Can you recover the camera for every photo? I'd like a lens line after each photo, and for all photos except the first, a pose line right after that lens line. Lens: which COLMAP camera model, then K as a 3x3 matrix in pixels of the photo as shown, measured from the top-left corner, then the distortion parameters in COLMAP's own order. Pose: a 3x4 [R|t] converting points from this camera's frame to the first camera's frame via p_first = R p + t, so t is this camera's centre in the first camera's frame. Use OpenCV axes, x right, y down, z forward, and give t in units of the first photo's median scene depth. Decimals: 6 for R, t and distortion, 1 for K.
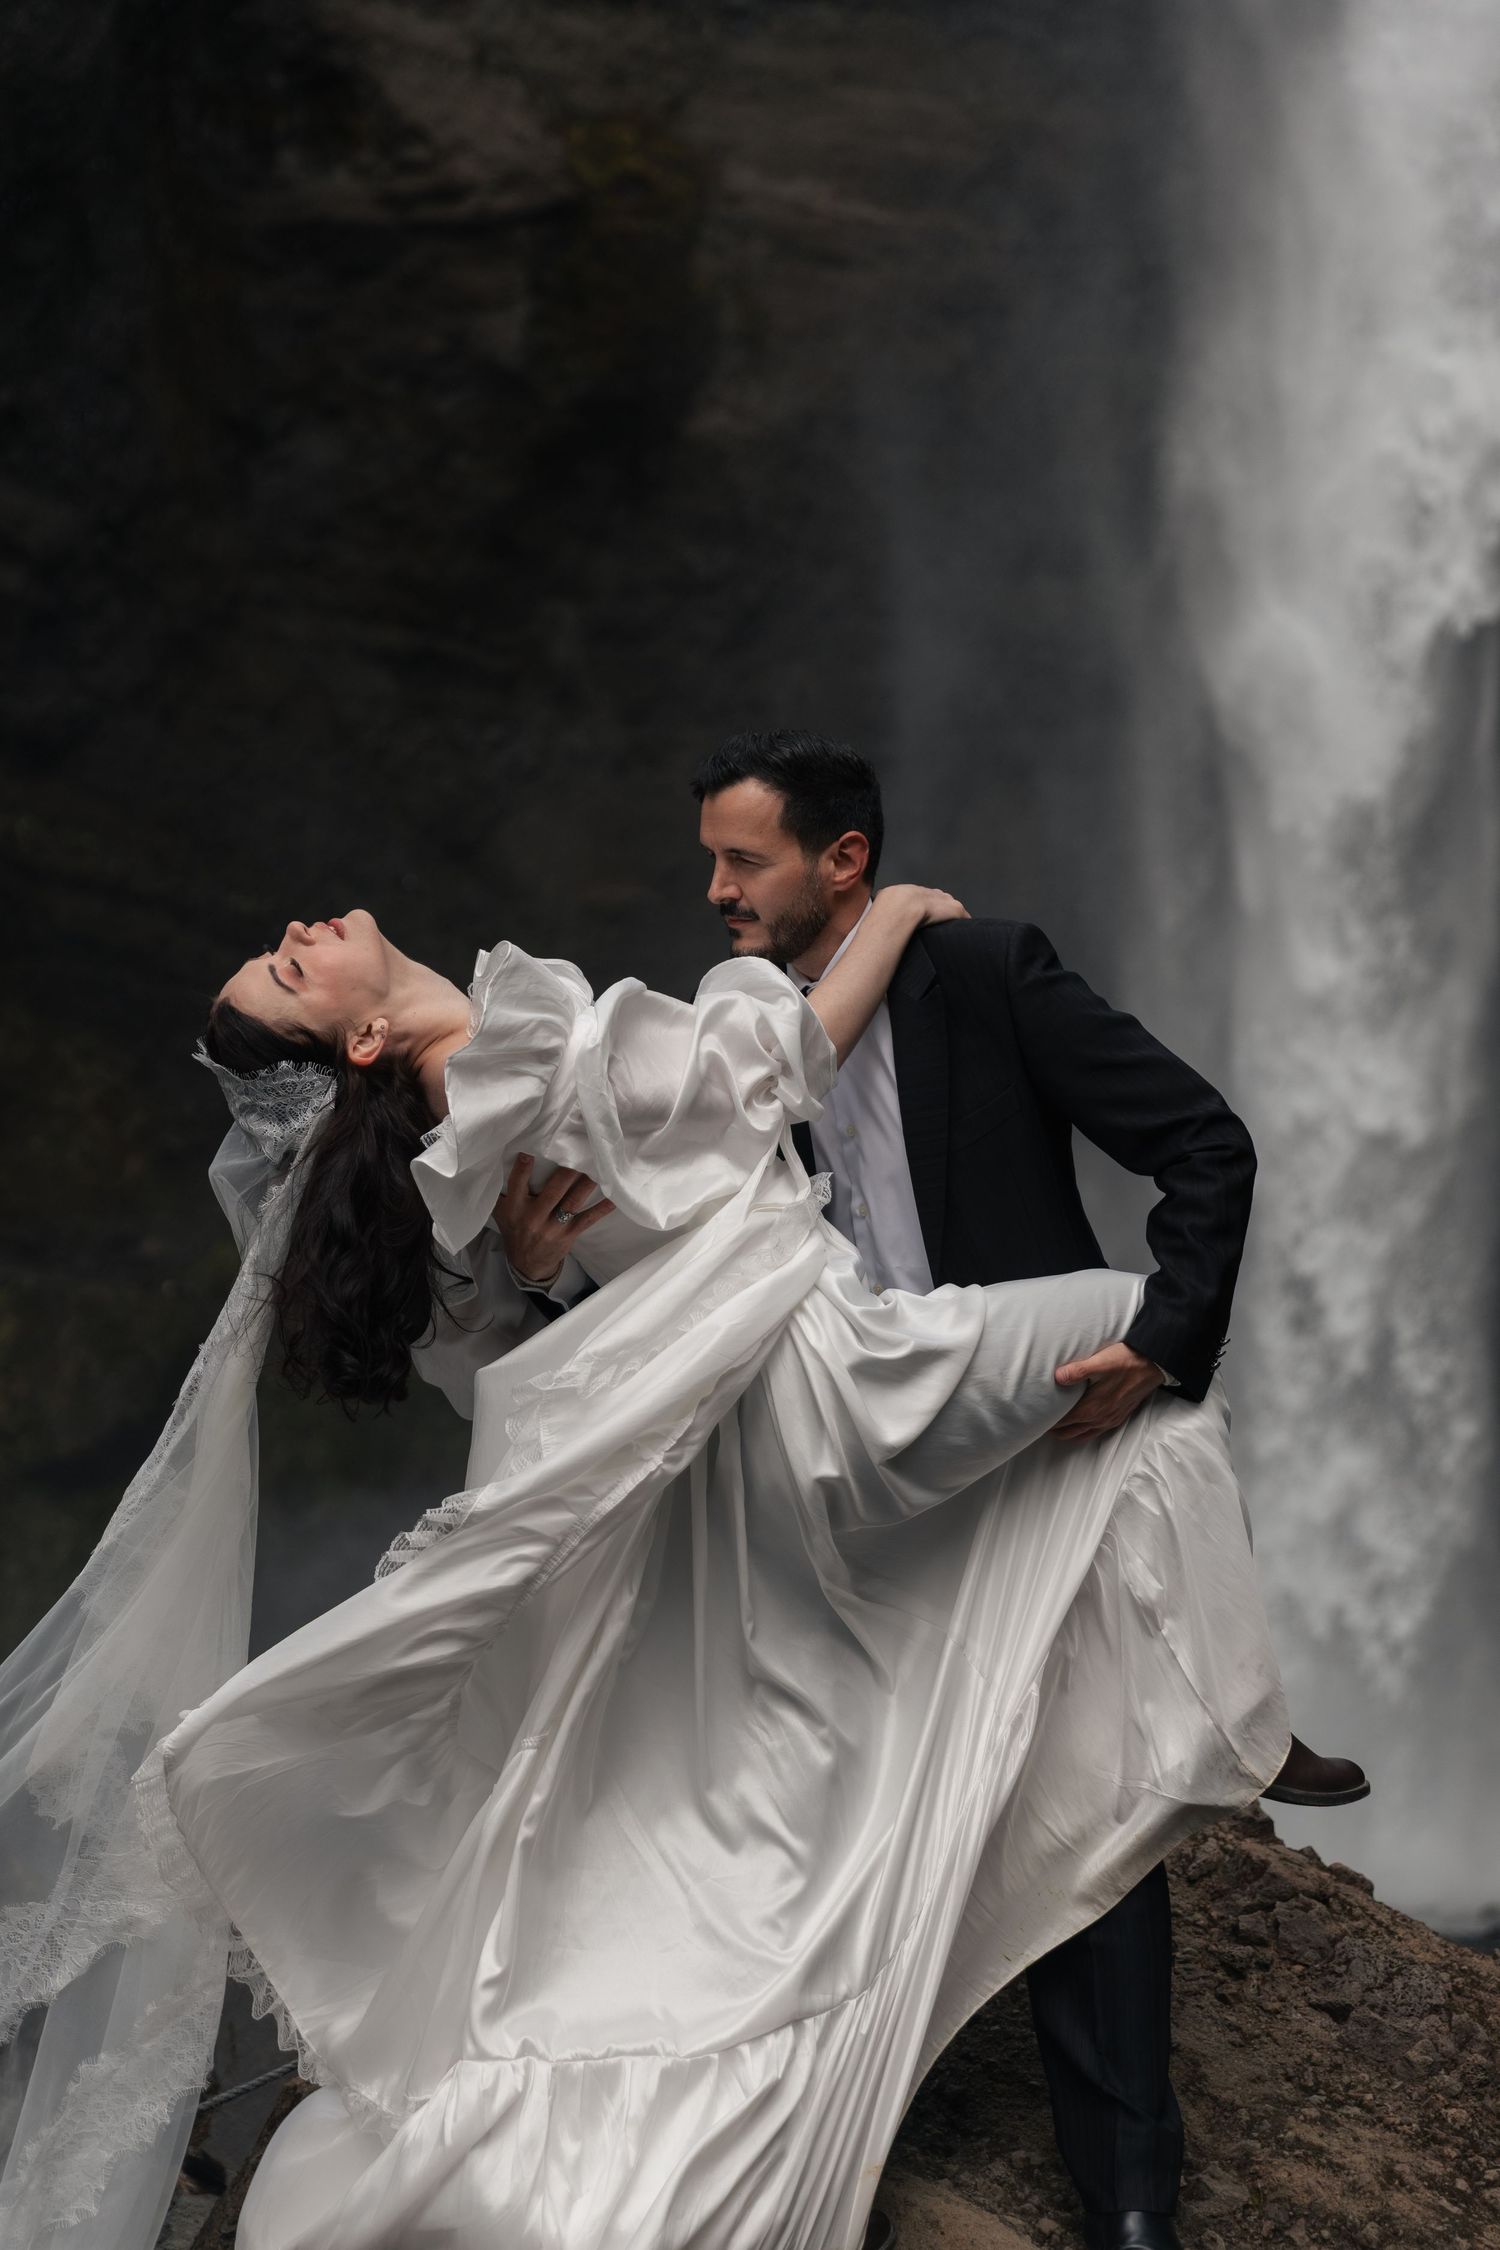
lens RADIAL K [[4357.2, 0, 750.0], [0, 4357.2, 1125.0], [0, 0, 1]] dist [-0.019284, 0.314676]
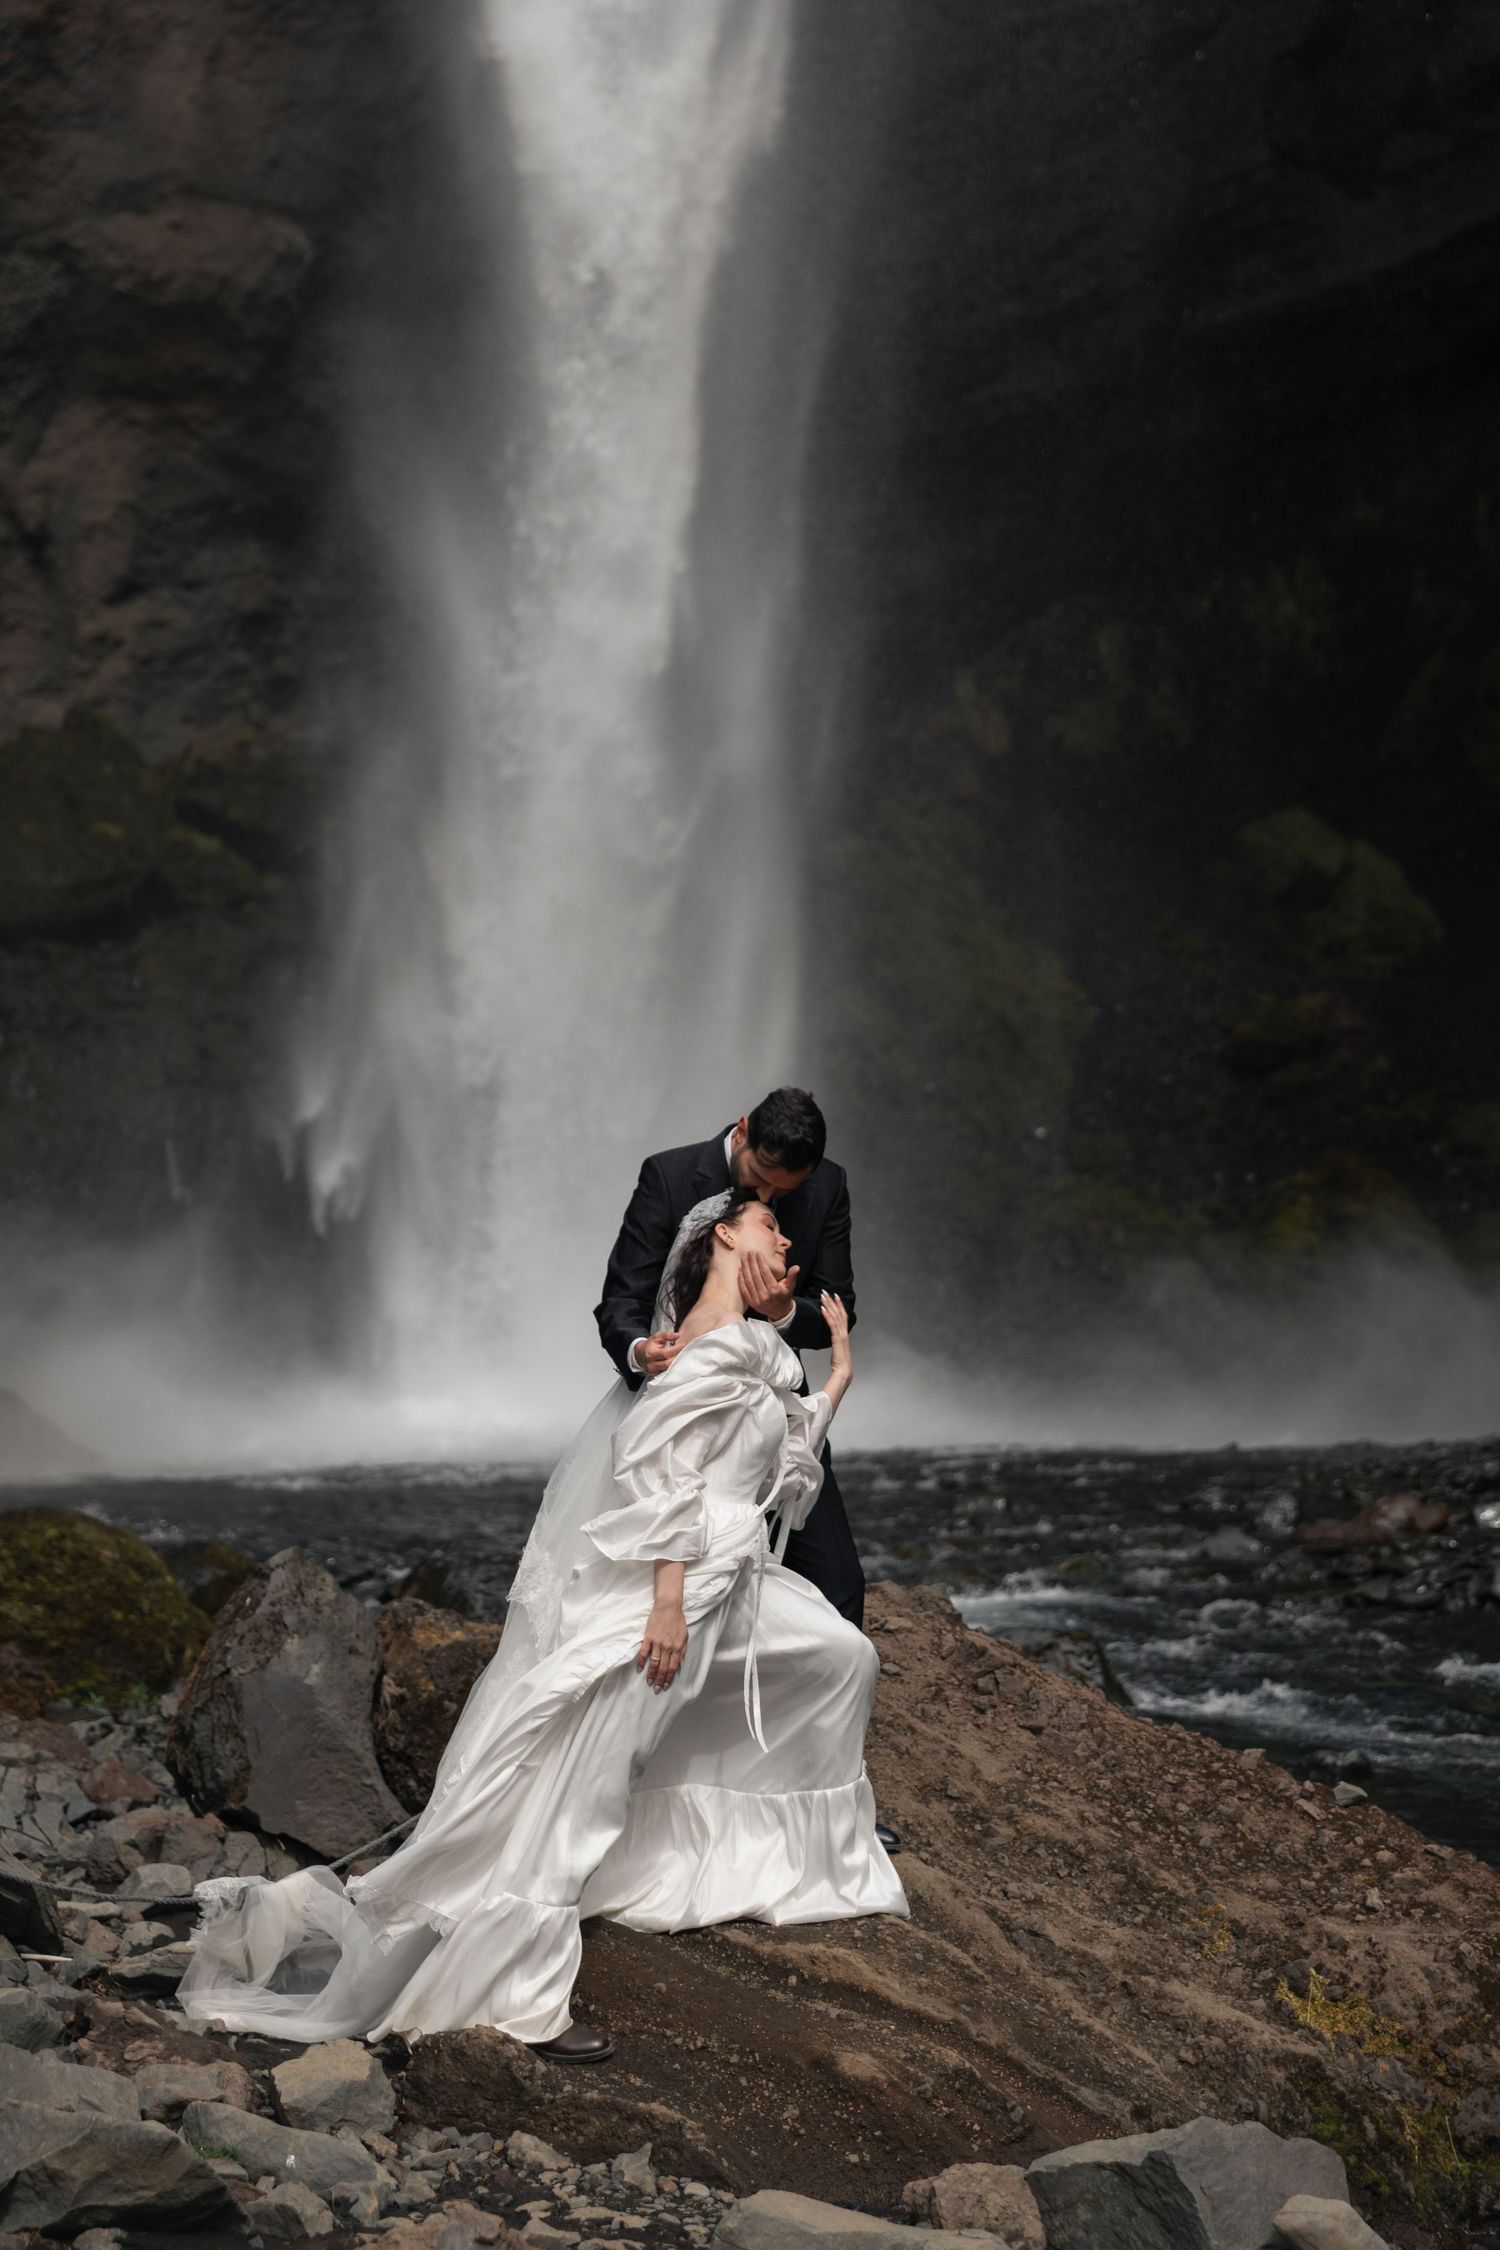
lens RADIAL K [[4255.9, 0, 758.1], [0, 4255.9, 1082.7], [0, 0, 1]] dist [-0.003054, 0.112044]
pose [[0.968414, -0.009701, 0.249160, -0.050724], [-0.017750, 0.994026, 0.107693, -0.031469], [-0.248717, -0.108714, 0.962456, -0.082826]]
